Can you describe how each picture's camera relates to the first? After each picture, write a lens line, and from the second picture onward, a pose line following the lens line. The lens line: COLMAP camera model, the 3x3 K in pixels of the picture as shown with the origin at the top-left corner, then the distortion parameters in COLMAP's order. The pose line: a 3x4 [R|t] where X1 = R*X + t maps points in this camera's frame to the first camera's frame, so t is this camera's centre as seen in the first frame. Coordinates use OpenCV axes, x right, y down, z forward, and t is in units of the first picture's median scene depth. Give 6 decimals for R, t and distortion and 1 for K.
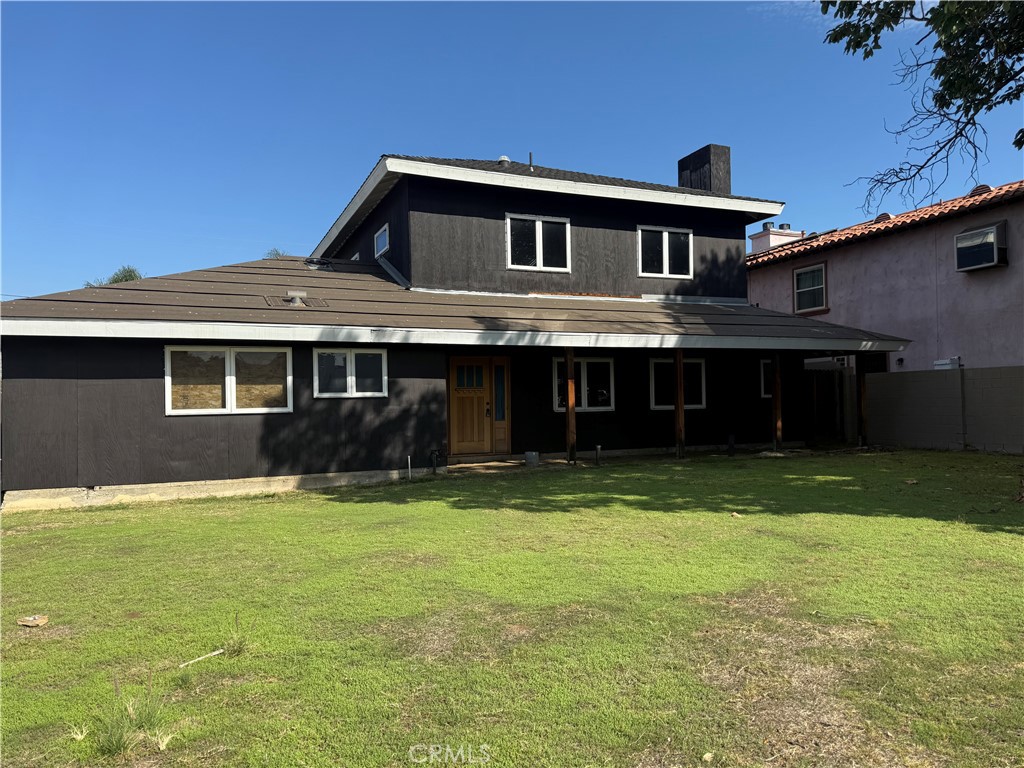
lens RADIAL K [[714.4, 0, 513.6], [0, 714.4, 394.6], [0, 0, 1]] dist [0.045110, -0.021645]
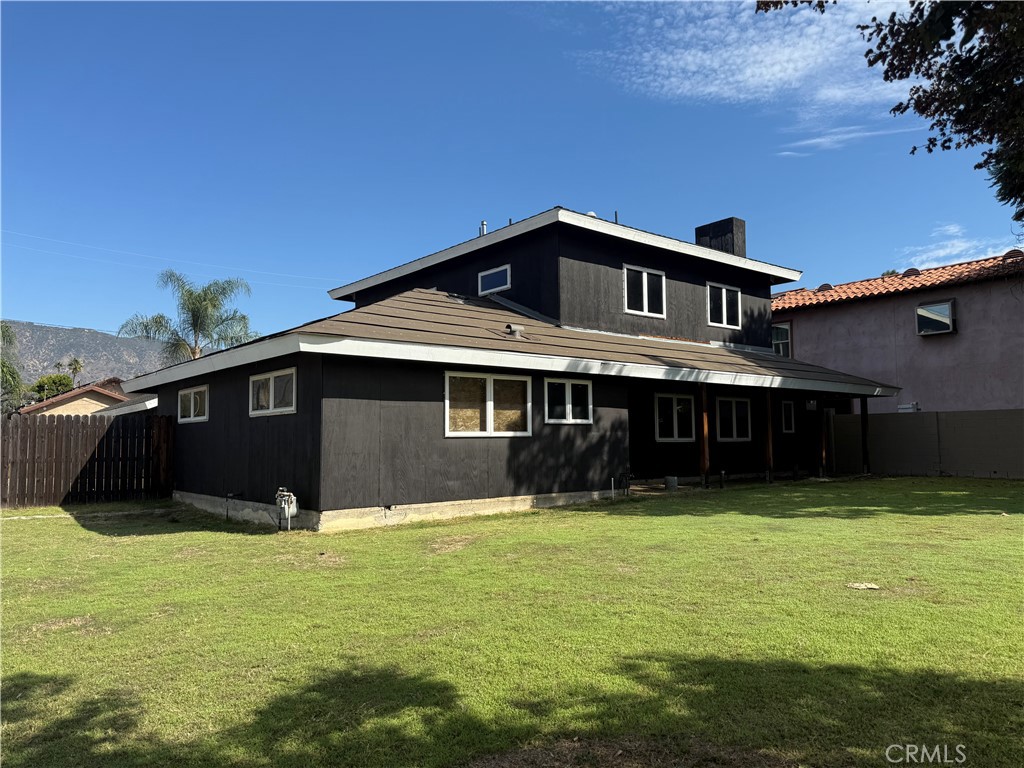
lens RADIAL K [[714.4, 0, 520.4], [0, 714.4, 383.5], [0, 0, 1]] dist [0.045110, -0.021645]
pose [[0.961321, 0.032130, 0.273549, -0.521713], [-0.012806, 0.997312, -0.072140, 0.019621], [-0.275131, 0.065847, 0.959149, -0.024537]]
